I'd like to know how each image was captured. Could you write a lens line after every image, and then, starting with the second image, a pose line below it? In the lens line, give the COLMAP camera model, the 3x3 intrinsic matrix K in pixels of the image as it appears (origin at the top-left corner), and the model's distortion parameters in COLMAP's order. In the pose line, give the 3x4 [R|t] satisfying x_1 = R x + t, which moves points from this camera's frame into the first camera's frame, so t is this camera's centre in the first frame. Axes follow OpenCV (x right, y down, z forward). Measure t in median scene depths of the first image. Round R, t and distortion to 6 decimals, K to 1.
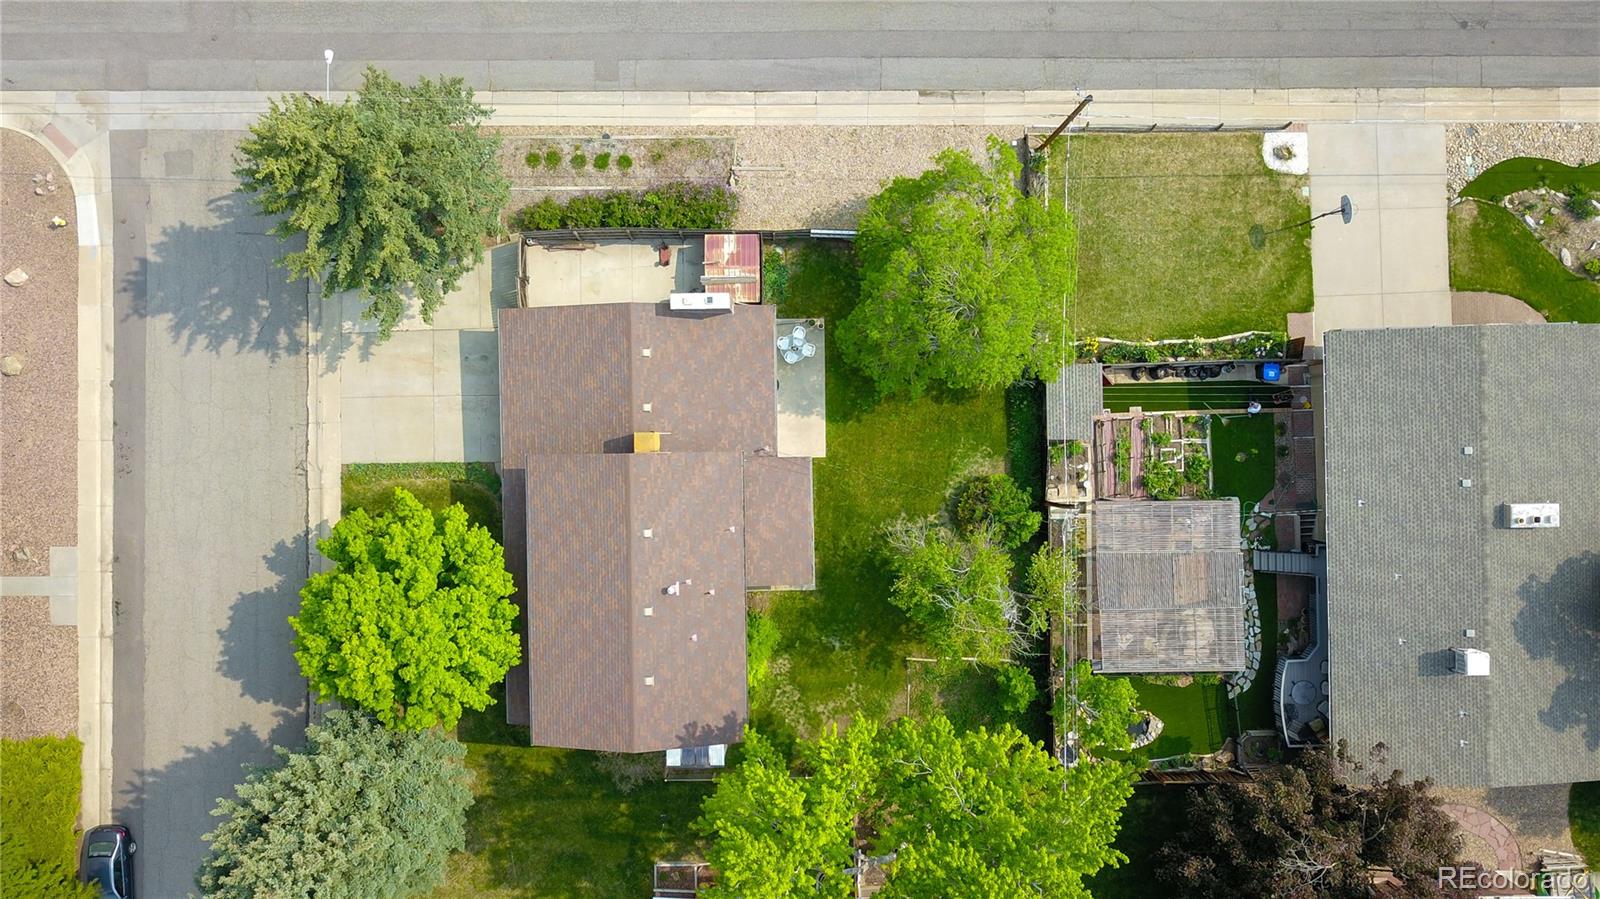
lens RADIAL K [[1246.5, 0, 791.2], [0, 1246.5, 450.5], [0, 0, 1]] dist [-0.001159, -0.029804]
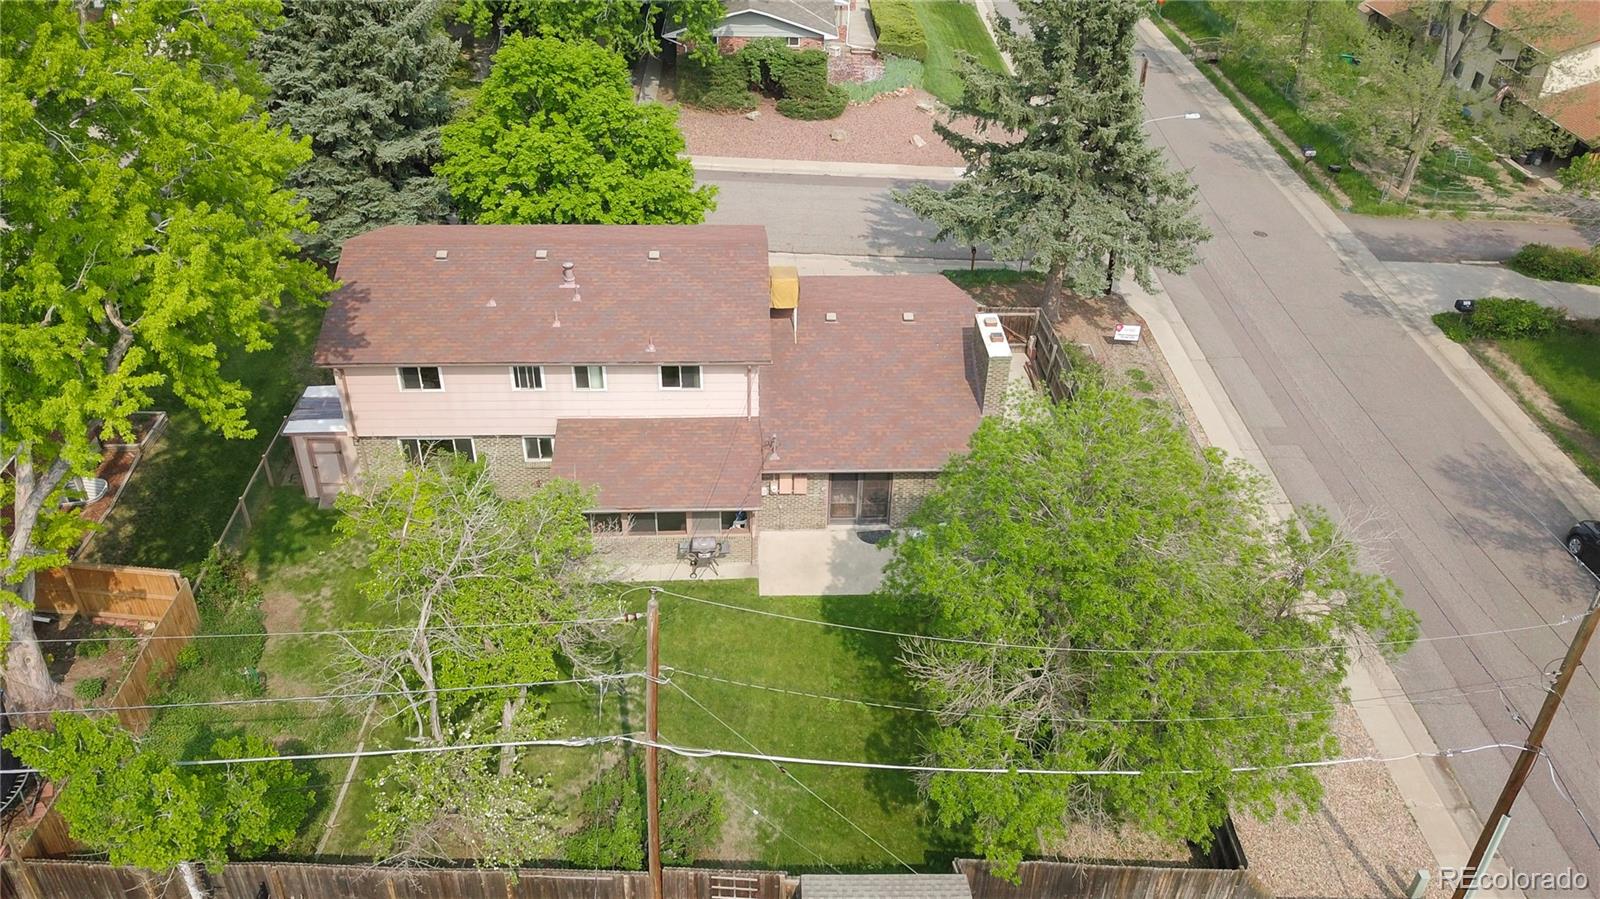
lens RADIAL K [[1246.5, 0, 805.6], [0, 1246.5, 444.3], [0, 0, 1]] dist [-0.001159, -0.029804]
pose [[0.031940, 0.570359, -0.820774, 0.469183], [-0.999032, -0.006635, -0.043488, 0.009700], [-0.030249, 0.821369, 0.569595, 0.609408]]
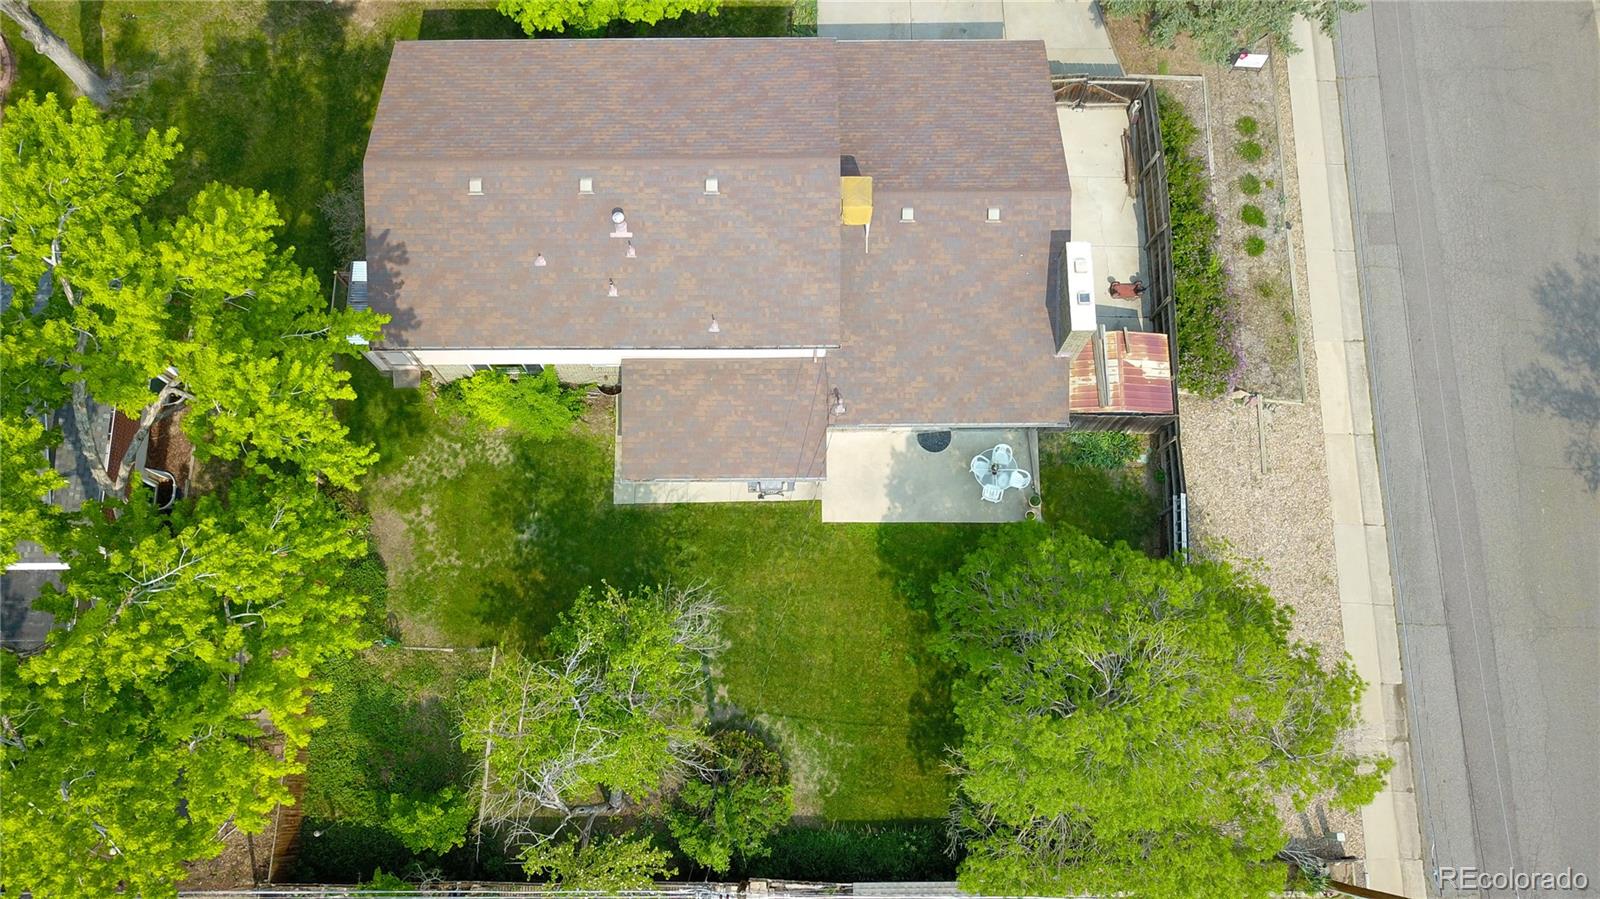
lens RADIAL K [[1246.5, 0, 790.7], [0, 1246.5, 466.7], [0, 0, 1]] dist [-0.001159, -0.029804]
pose [[-0.009928, 0.973590, -0.228088, 0.145500], [-0.999897, -0.012025, -0.007804, 0.026893], [-0.010341, 0.227987, 0.973609, 0.377961]]
